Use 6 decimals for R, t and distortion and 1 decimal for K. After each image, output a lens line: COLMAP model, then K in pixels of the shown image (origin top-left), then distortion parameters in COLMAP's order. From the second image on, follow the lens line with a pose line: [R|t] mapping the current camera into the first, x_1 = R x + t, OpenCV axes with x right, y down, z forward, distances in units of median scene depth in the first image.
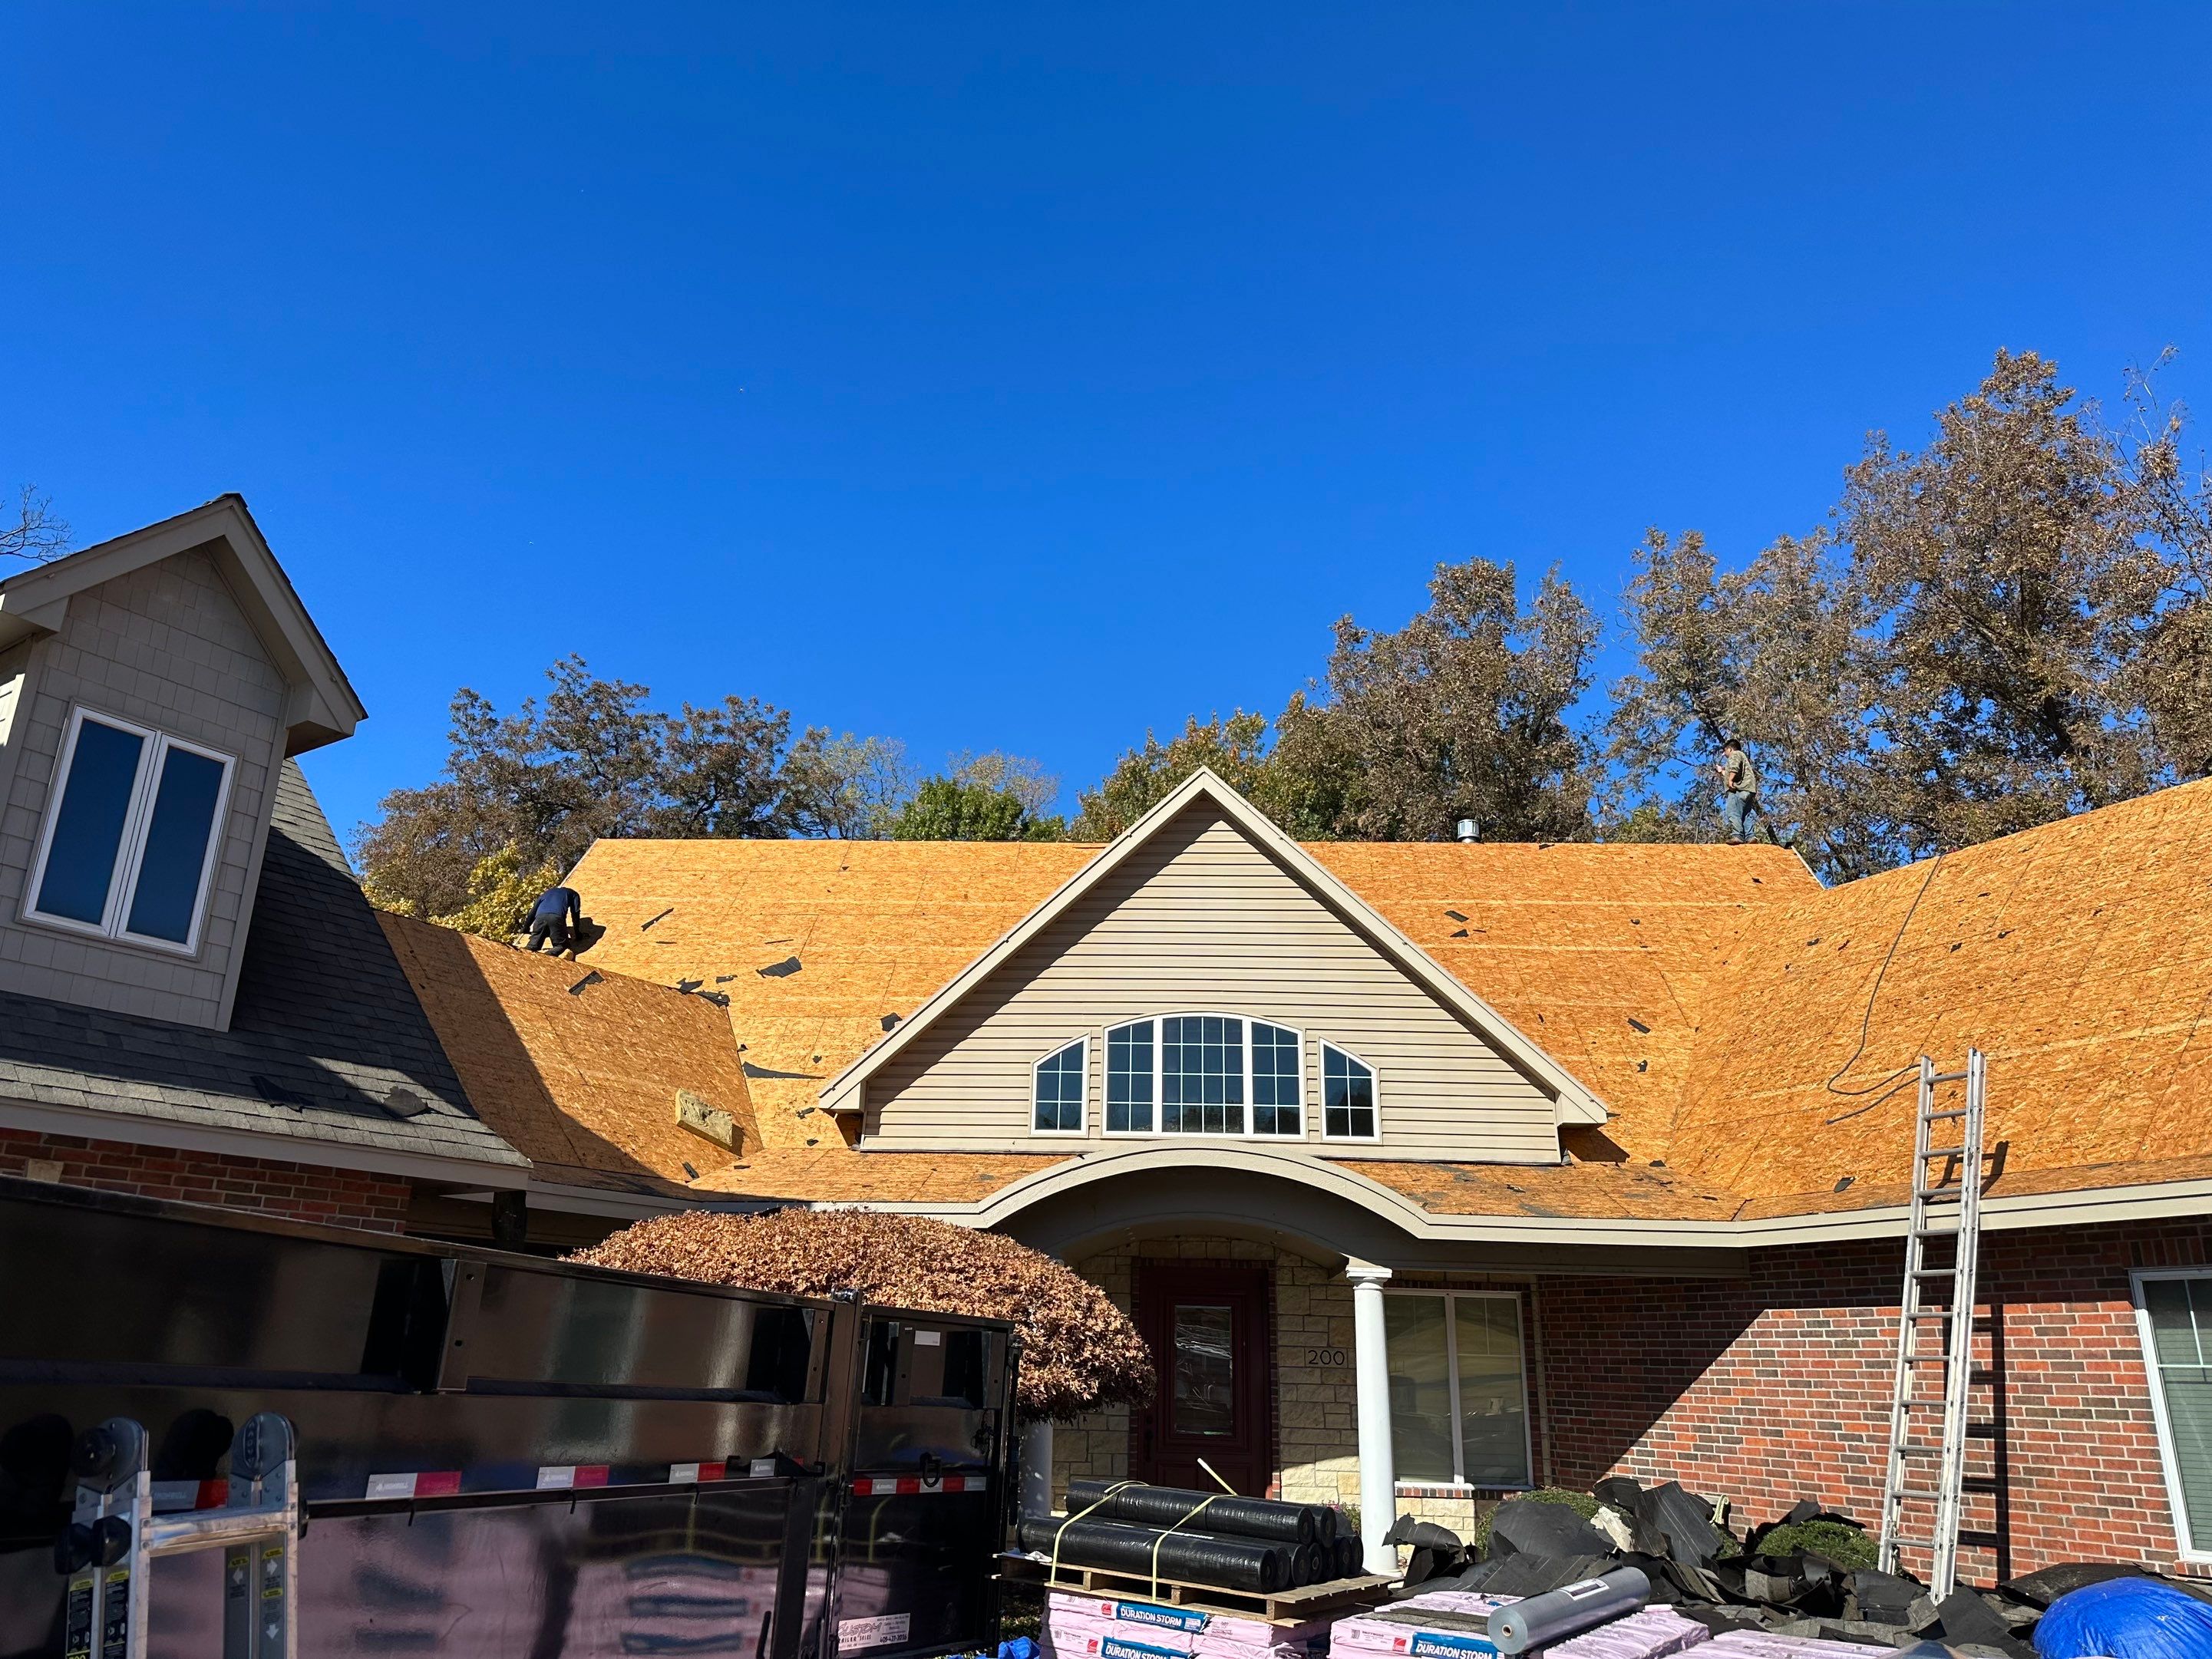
lens RADIAL K [[1577.1, 0, 1106.0], [0, 1577.1, 829.5], [0, 0, 1]] dist [0.002209, -0.003885]
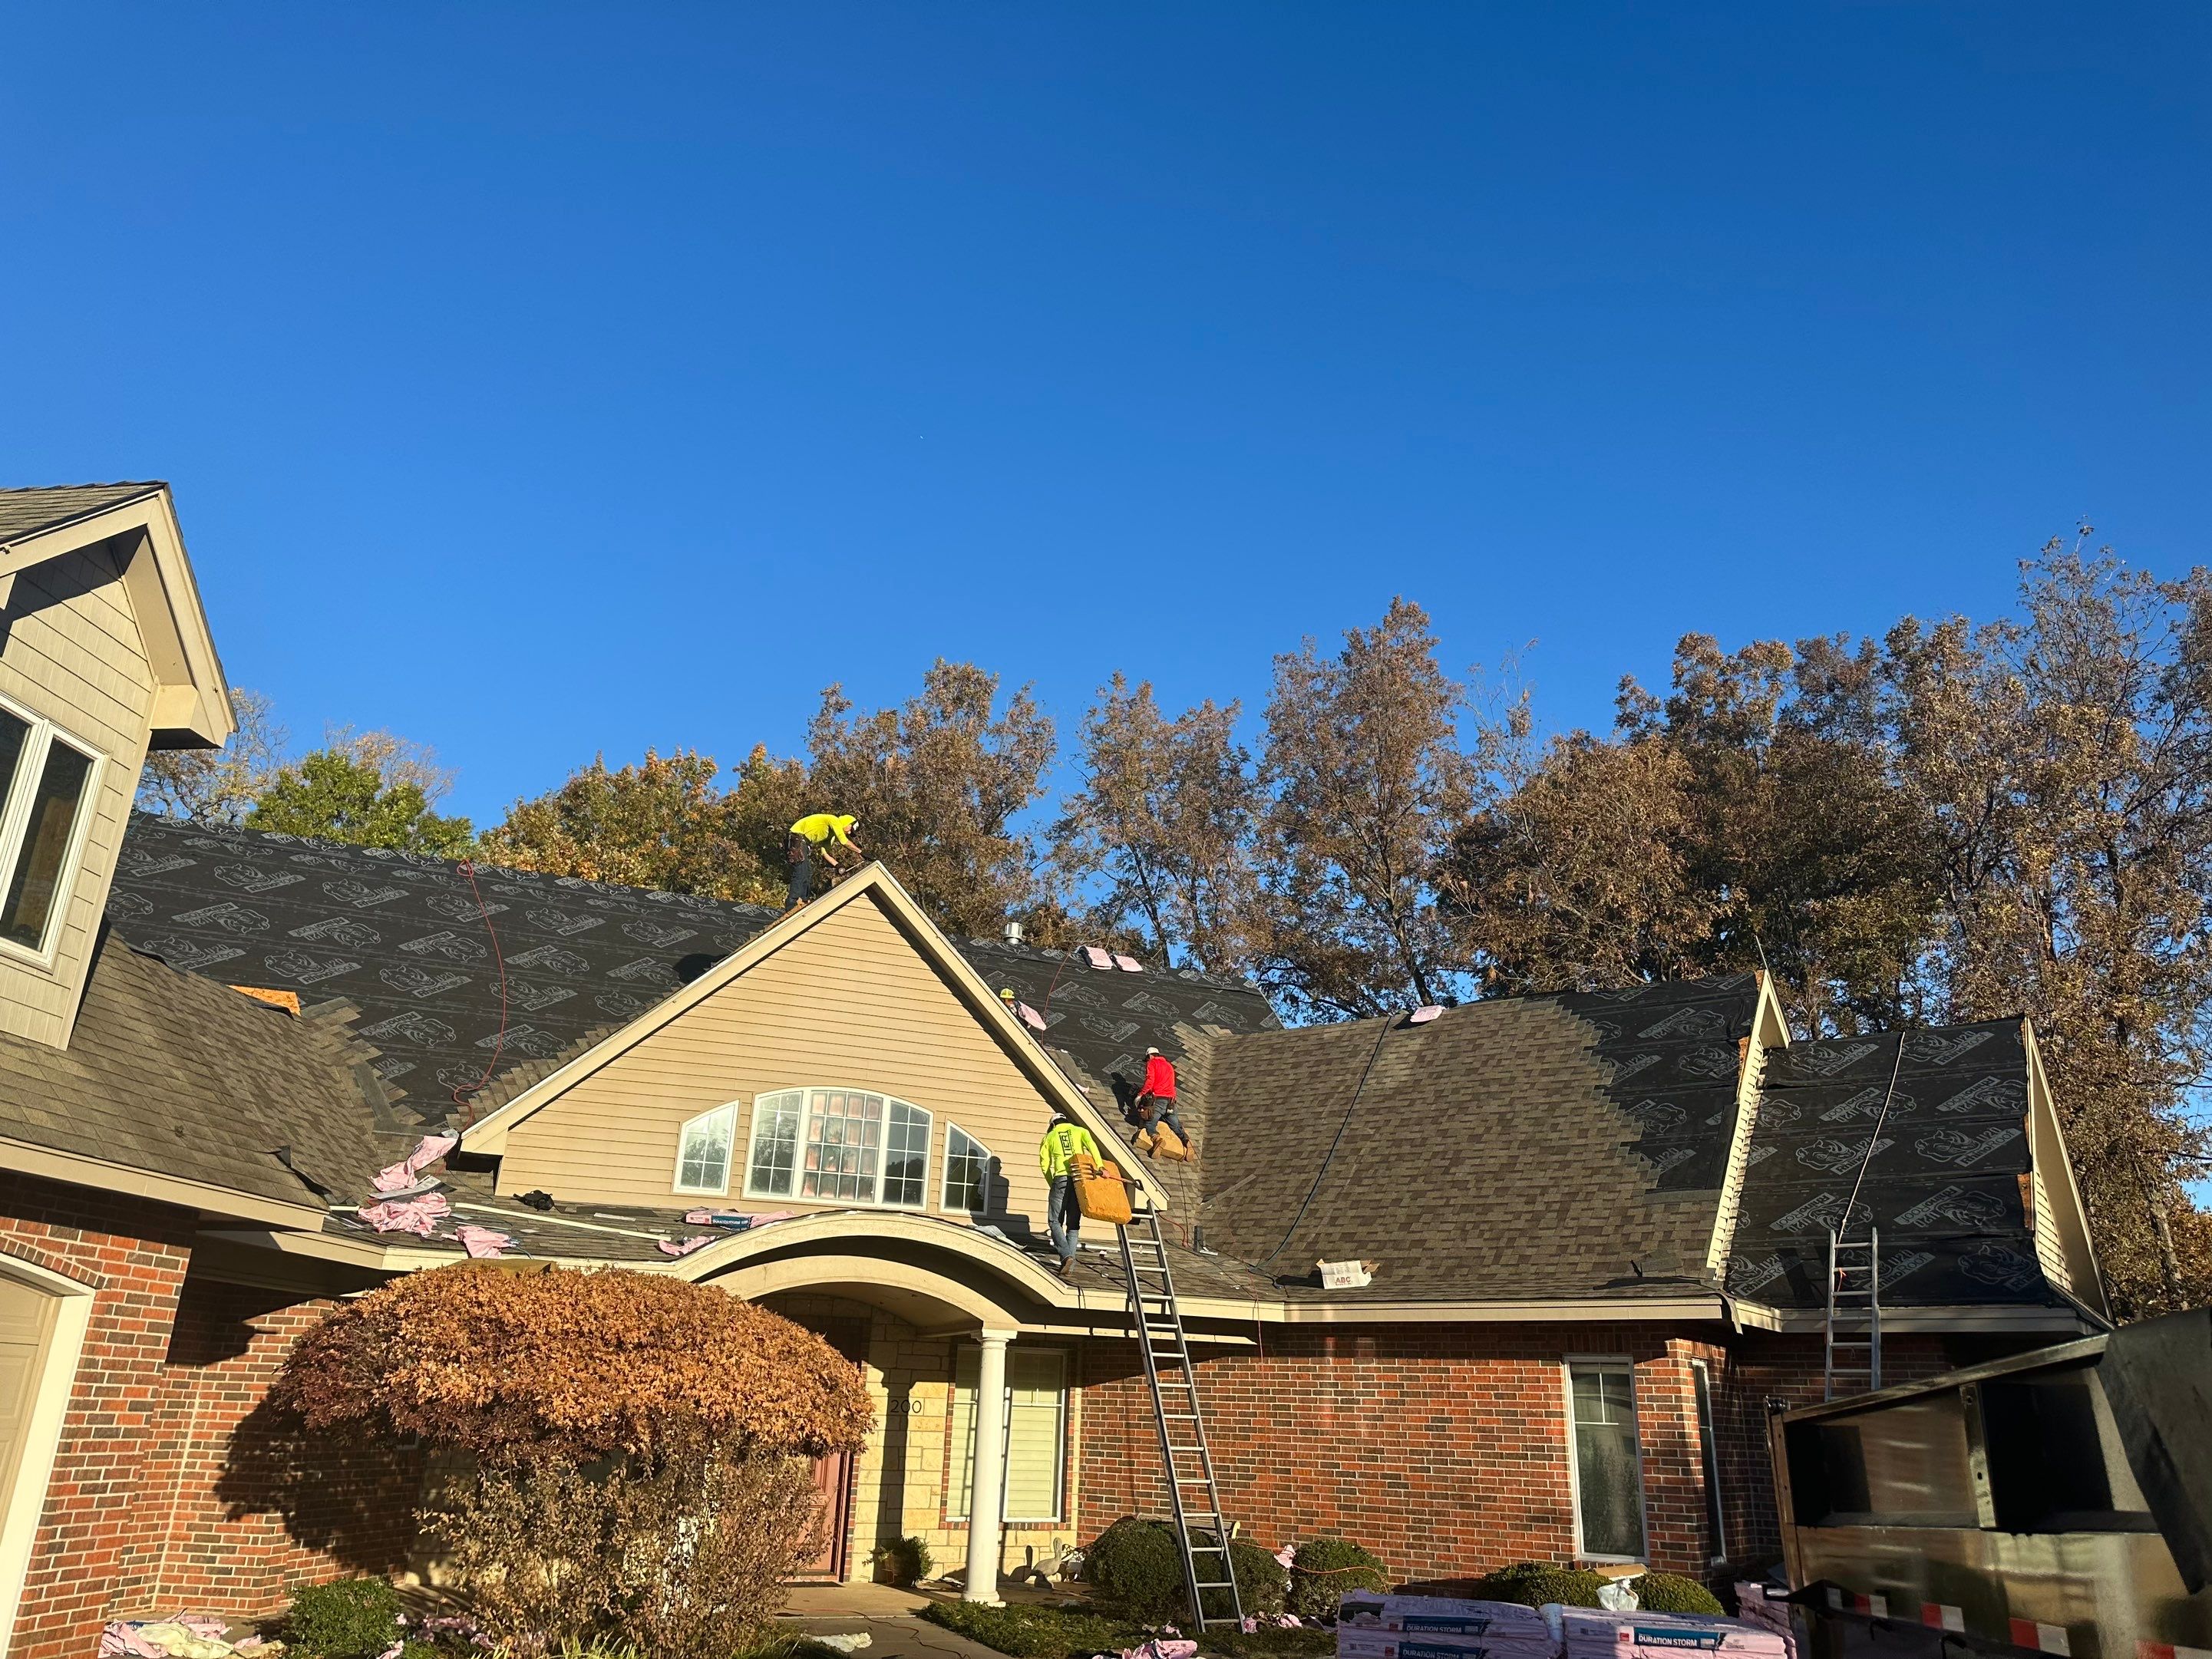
lens RADIAL K [[1577.1, 0, 1106.0], [0, 1577.1, 829.5], [0, 0, 1]] dist [0.002209, -0.003885]
pose [[0.889826, 0.165605, 0.425189, -0.342892], [-0.157634, 0.986012, -0.054145, -0.037136], [-0.428208, -0.018844, 0.903484, -0.080569]]
